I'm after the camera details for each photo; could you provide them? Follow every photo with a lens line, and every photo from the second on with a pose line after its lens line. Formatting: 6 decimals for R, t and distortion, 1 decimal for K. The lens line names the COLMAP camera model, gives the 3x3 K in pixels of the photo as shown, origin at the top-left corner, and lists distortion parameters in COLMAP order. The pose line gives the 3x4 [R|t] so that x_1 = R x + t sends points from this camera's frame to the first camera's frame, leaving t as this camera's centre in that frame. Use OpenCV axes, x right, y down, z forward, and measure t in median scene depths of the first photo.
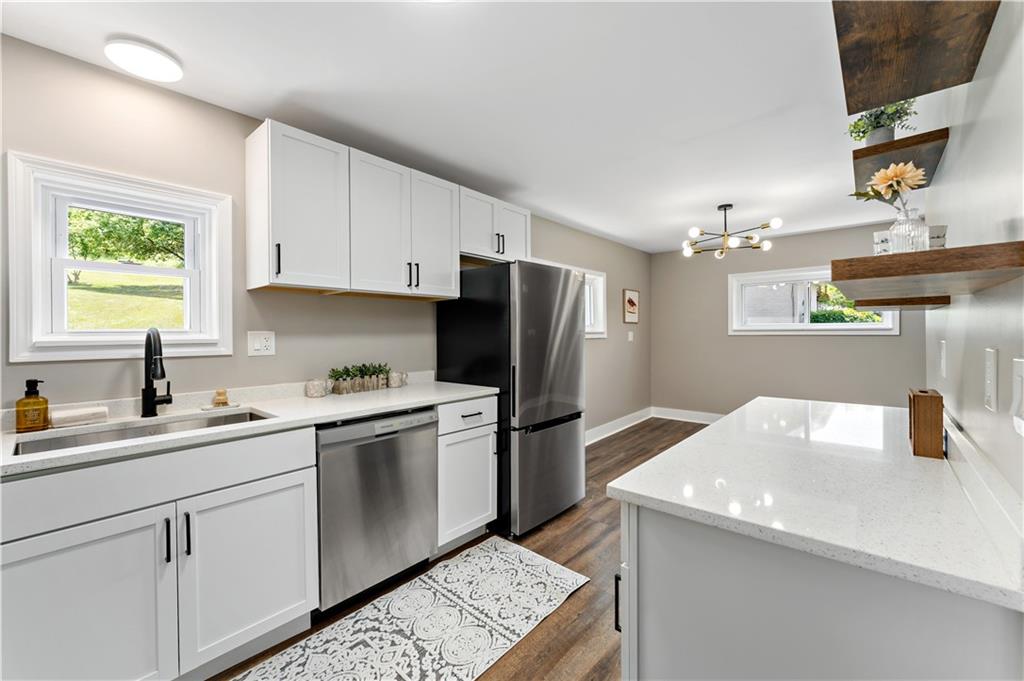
lens RADIAL K [[412.1, 0, 514.1], [0, 412.1, 334.6], [0, 0, 1]] dist [0.000653, -0.000129]
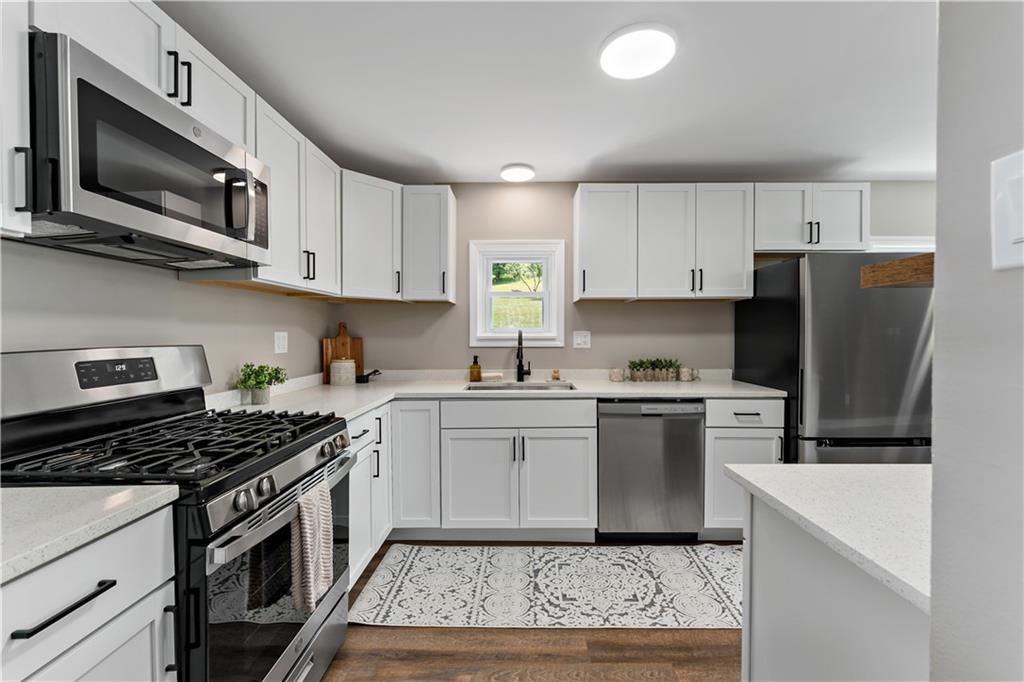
lens RADIAL K [[412.1, 0, 514.1], [0, 412.1, 335.1], [0, 0, 1]] dist [0.000653, -0.000129]
pose [[0.648649, 0.010605, -0.761014, 0.331248], [-0.005025, 0.999941, 0.009651, -0.006862], [0.761071, -0.002436, 0.648664, -0.102234]]
